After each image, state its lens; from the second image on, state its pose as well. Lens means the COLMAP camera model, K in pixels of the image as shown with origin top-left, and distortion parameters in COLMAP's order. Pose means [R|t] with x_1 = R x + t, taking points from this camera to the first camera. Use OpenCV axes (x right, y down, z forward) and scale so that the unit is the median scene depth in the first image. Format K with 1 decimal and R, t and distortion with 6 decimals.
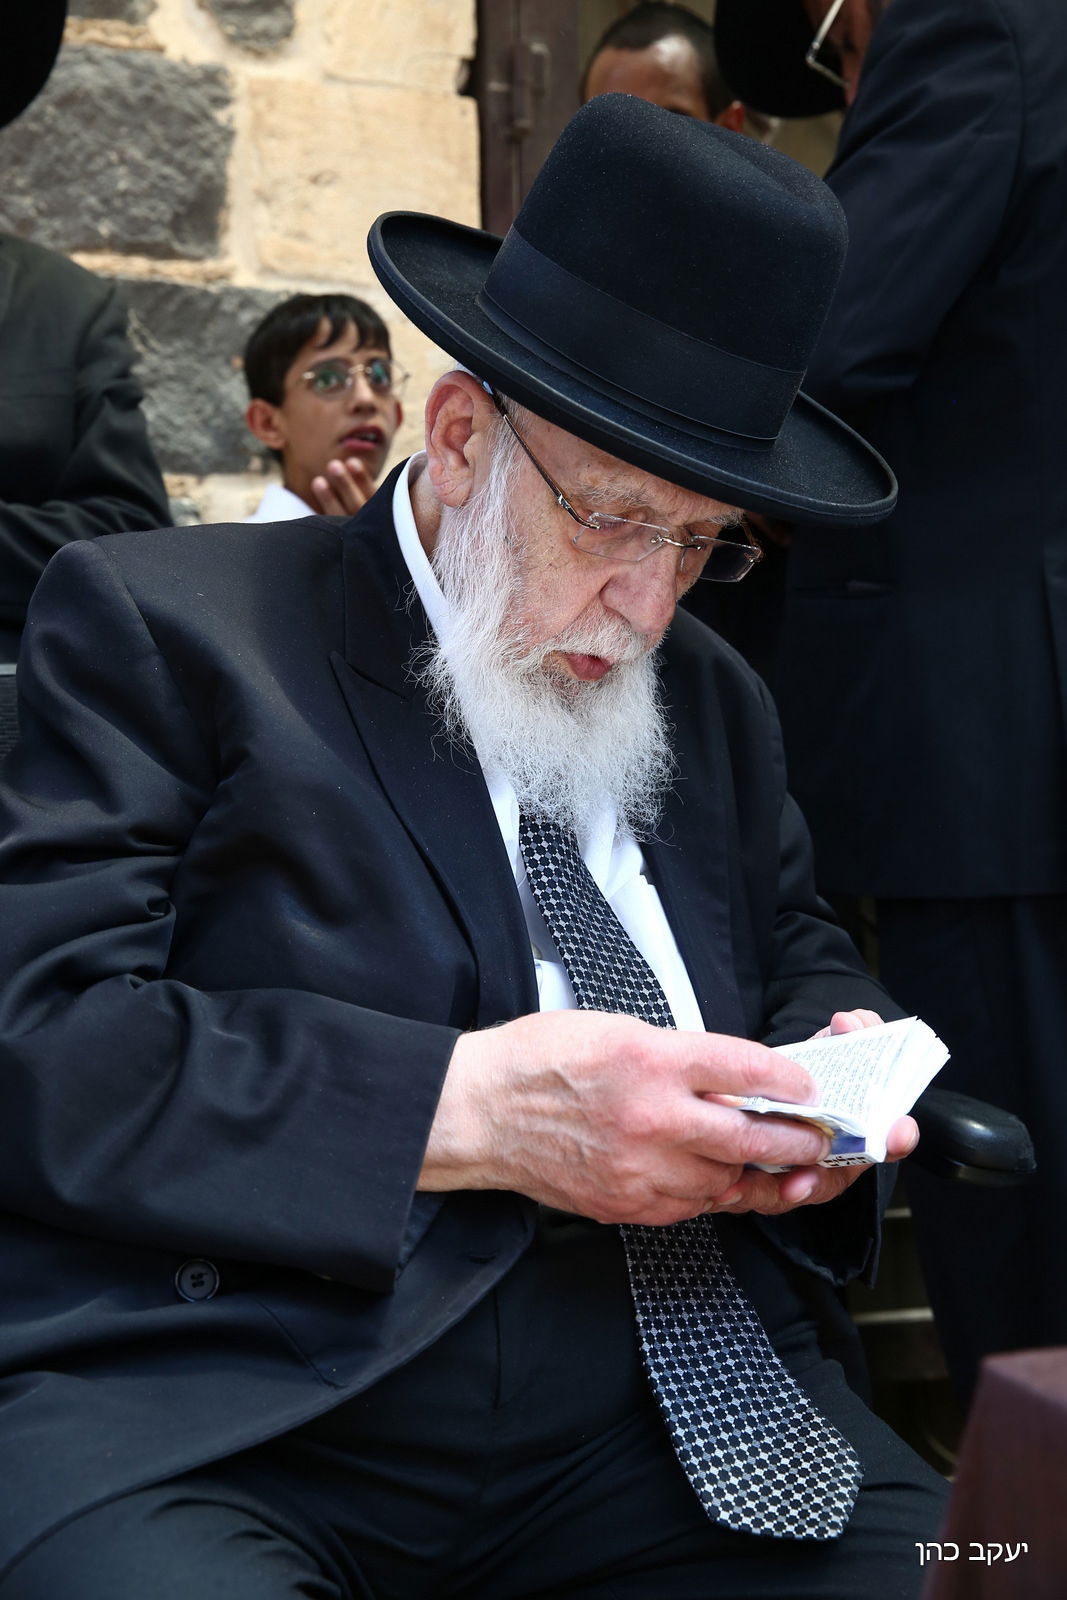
lens RADIAL K [[2160.5, 0, 524.4], [0, 2160.5, 789.6], [0, 0, 1]] dist [0.101009, 0.000000]
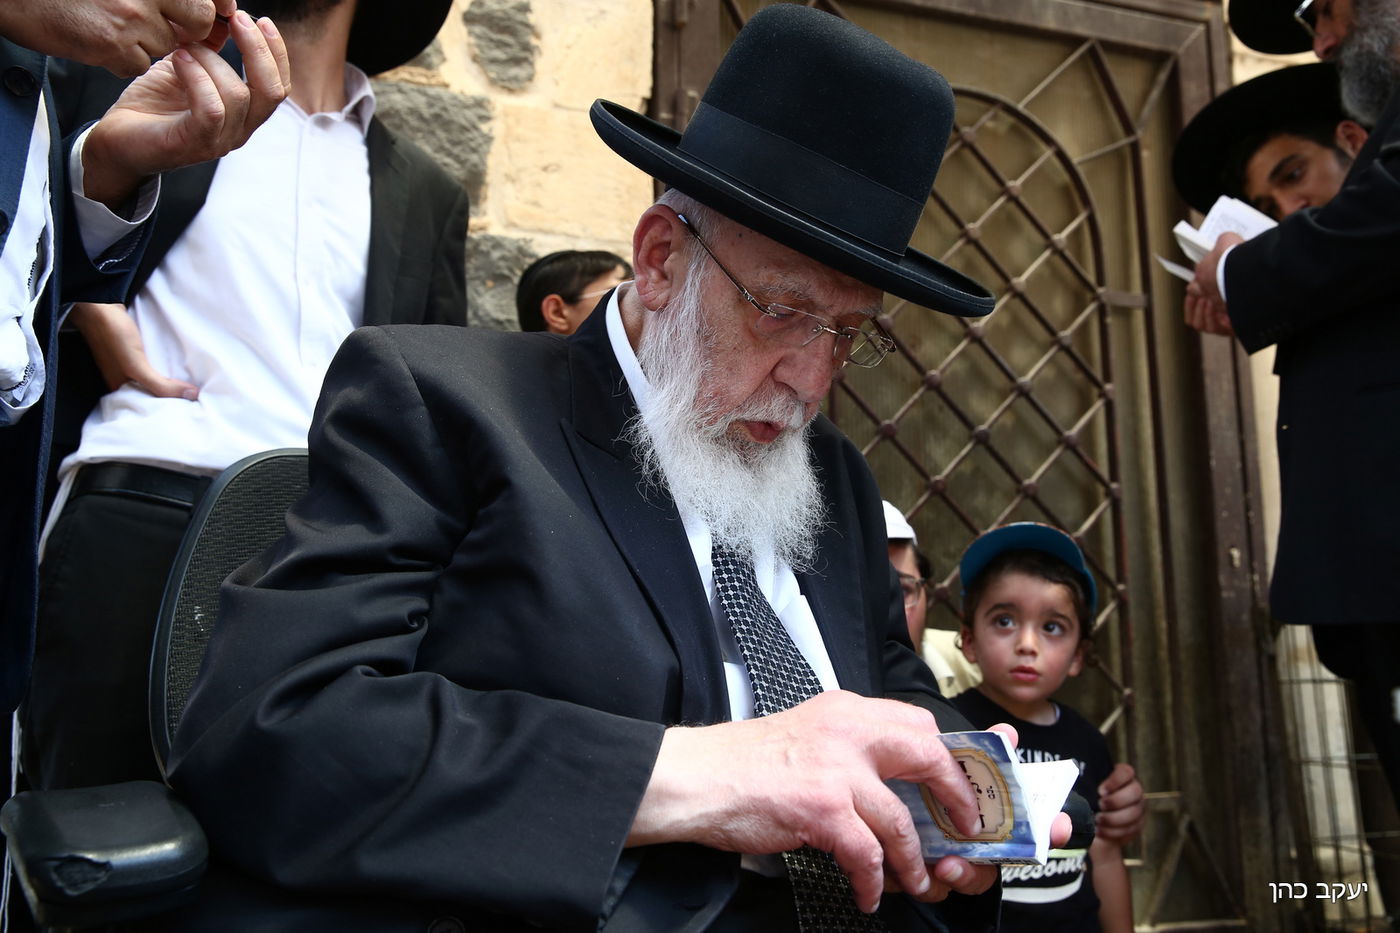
lens RADIAL K [[1322.5, 0, 727.1], [0, 1322.5, 419.0], [0, 0, 1]] dist [-0.021910, 0.000000]
pose [[0.998652, 0.009547, 0.051026, -0.029177], [-0.002144, 0.989690, -0.143208, 0.046376], [-0.051868, 0.142905, 0.988376, 0.214248]]
